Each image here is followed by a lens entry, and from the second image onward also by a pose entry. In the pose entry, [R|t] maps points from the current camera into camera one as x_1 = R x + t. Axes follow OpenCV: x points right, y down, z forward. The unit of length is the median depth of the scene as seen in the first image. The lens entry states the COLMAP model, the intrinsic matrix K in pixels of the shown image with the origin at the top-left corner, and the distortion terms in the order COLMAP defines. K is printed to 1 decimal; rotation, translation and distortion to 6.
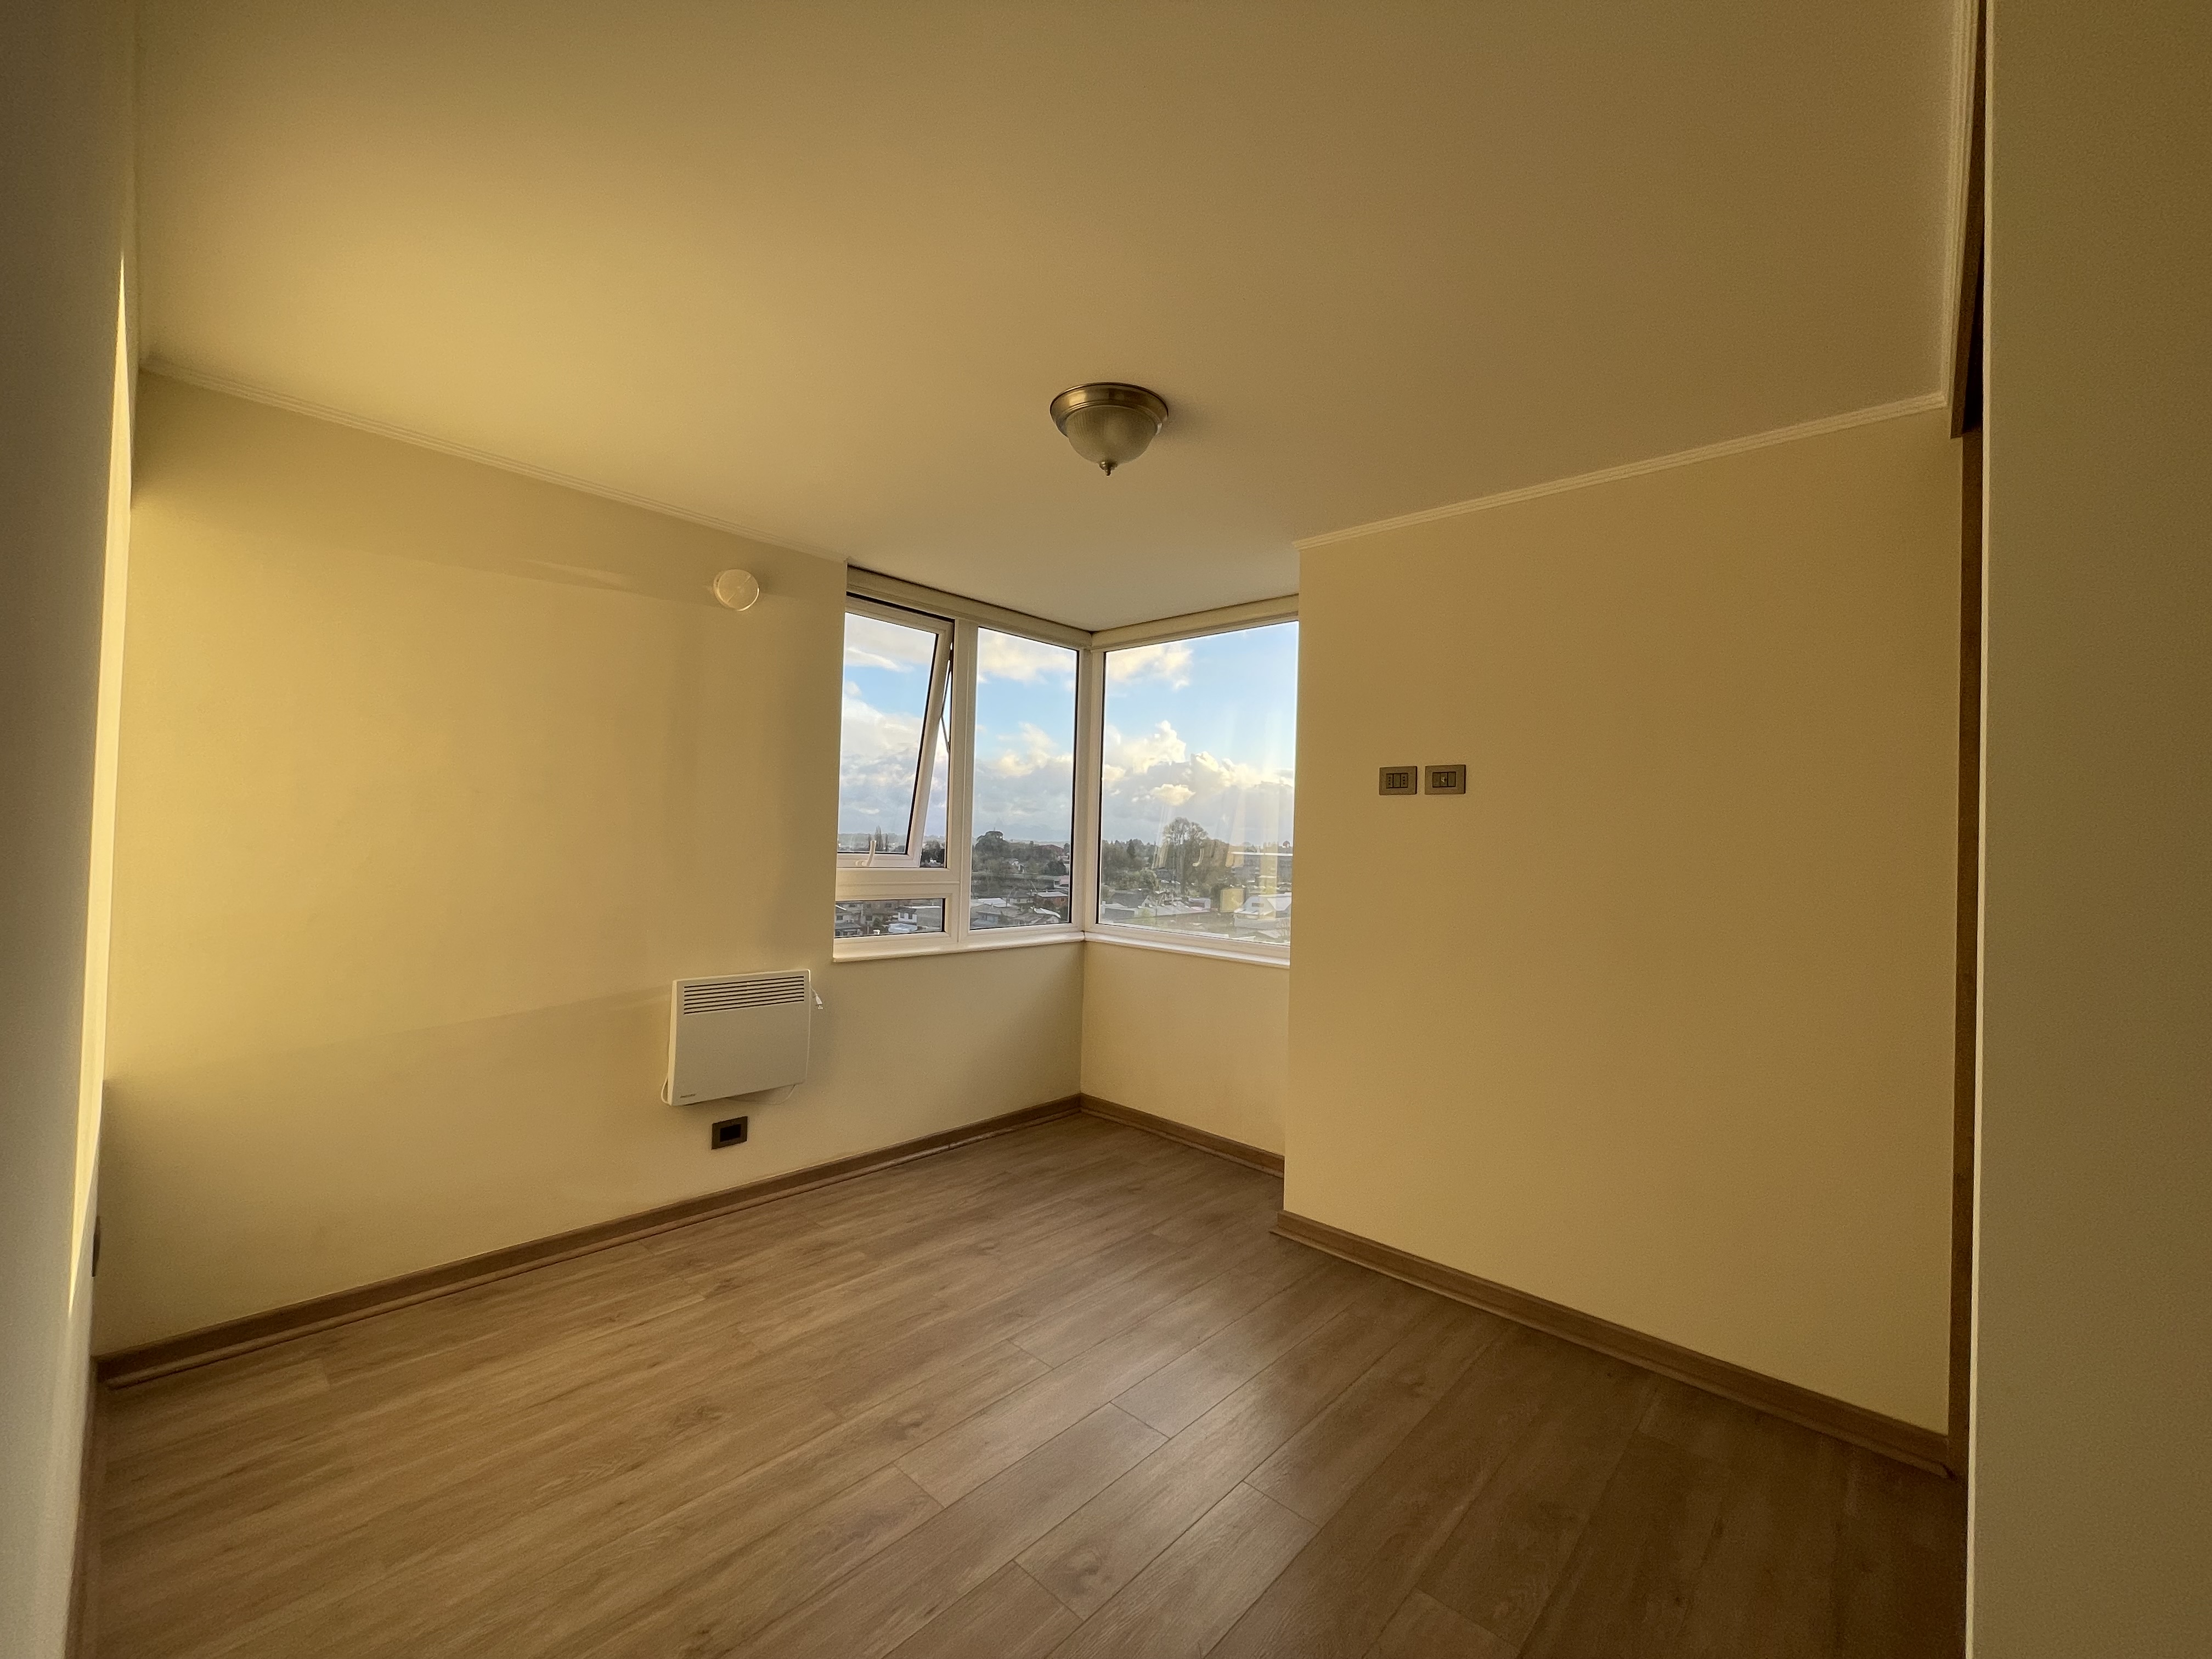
lens RADIAL K [[890.4, 0, 1115.3], [0, 890.4, 827.4], [0, 0, 1]] dist [-0.000955, -0.000129]
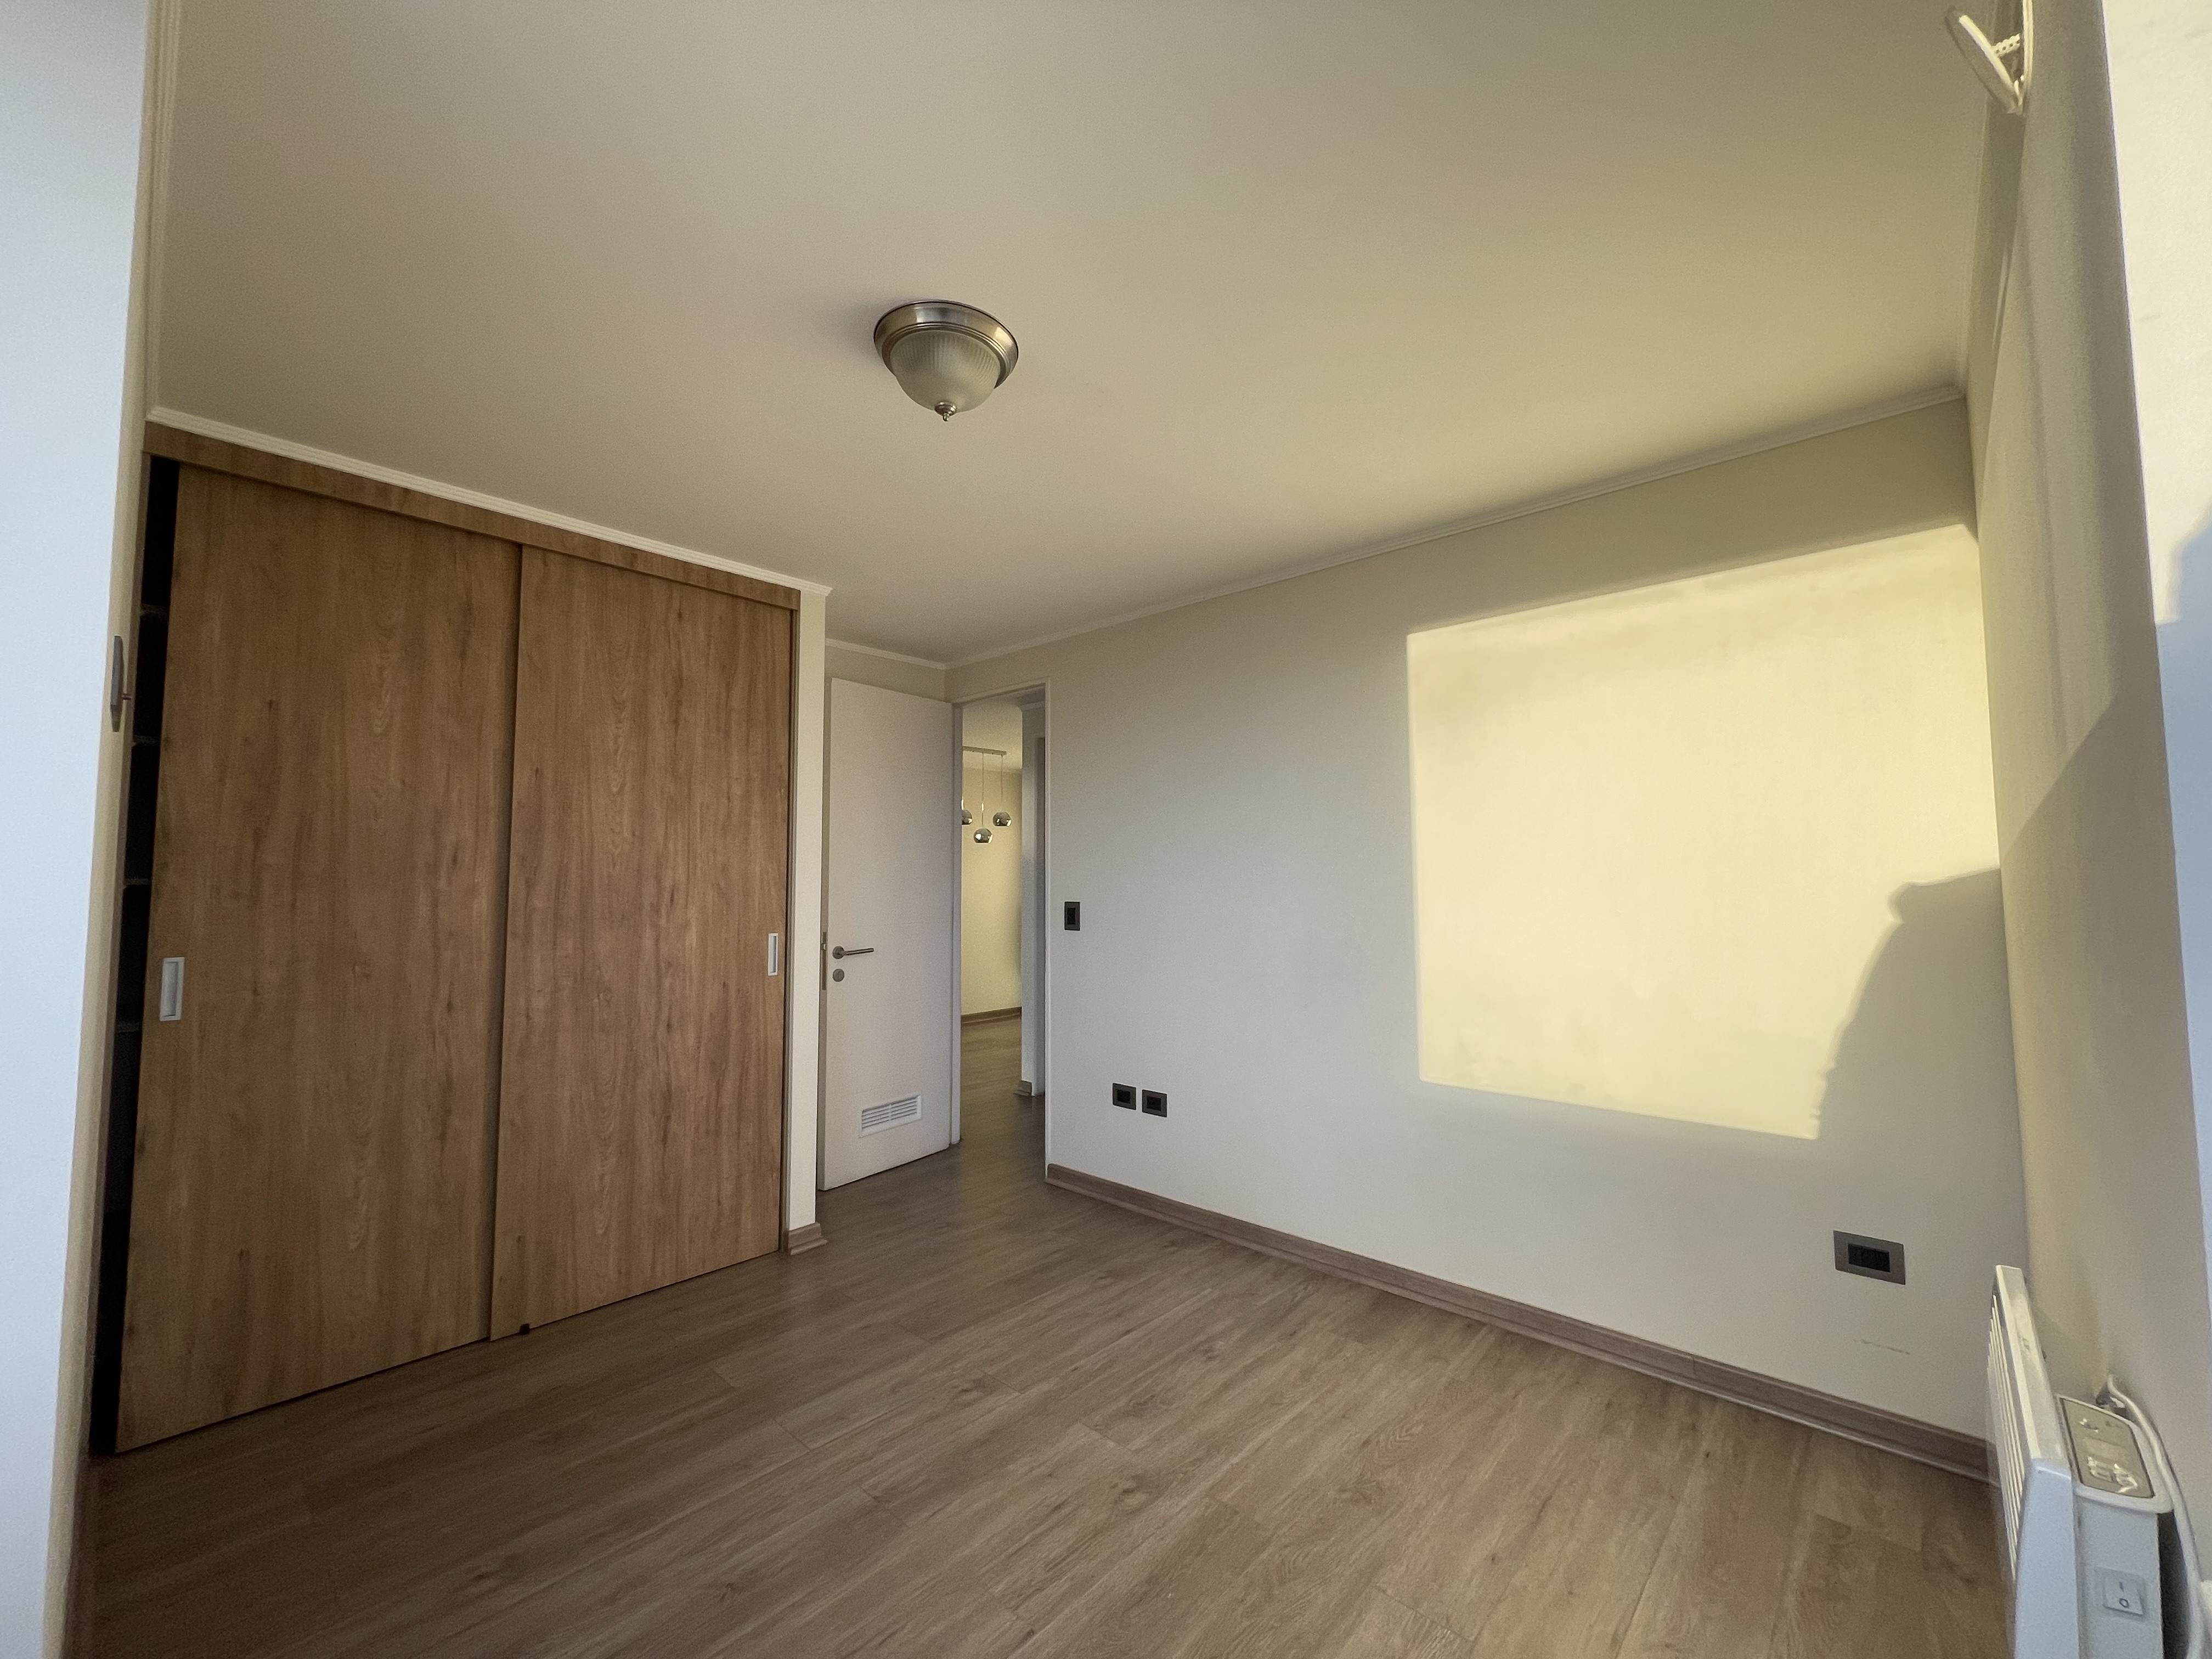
lens RADIAL K [[890.4, 0, 1115.3], [0, 890.4, 827.4], [0, 0, 1]] dist [-0.000955, -0.000129]
pose [[-0.999715, -0.023850, 0.001440, -0.205484], [-0.023887, 0.996307, -0.082472, 0.055622], [0.000532, -0.082483, -0.996592, 2.086678]]
